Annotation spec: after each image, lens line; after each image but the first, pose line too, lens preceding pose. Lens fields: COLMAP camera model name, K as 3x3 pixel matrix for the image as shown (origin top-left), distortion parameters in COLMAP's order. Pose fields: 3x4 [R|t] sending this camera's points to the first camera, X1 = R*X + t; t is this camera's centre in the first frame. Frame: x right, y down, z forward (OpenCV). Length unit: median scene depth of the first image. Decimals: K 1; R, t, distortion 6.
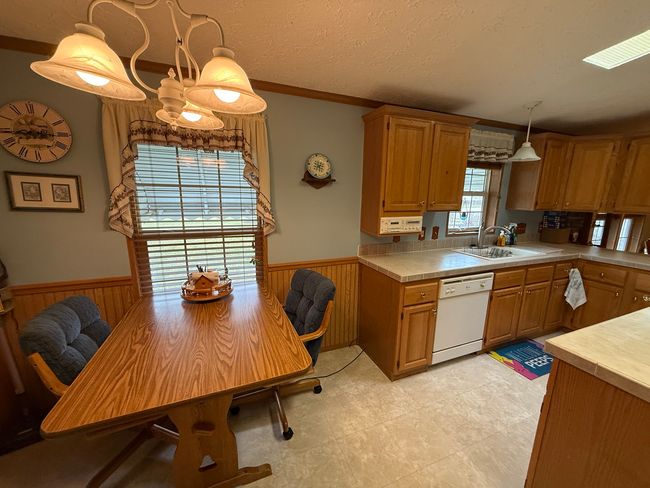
lens RADIAL K [[259.2, 0, 324.4], [0, 259.2, 244.1], [0, 0, 1]] dist [-0.001765, 0.000264]
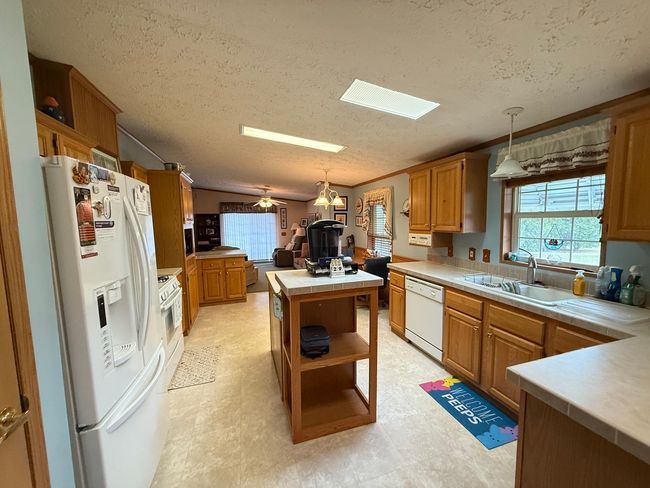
lens RADIAL K [[259.2, 0, 325.0], [0, 259.2, 245.9], [0, 0, 1]] dist [-0.001765, 0.000264]
pose [[-0.075534, 0.078891, -0.994017, 1.718991], [-0.179351, 0.979533, 0.091370, -0.070836], [0.980881, 0.185180, -0.059839, 0.524636]]
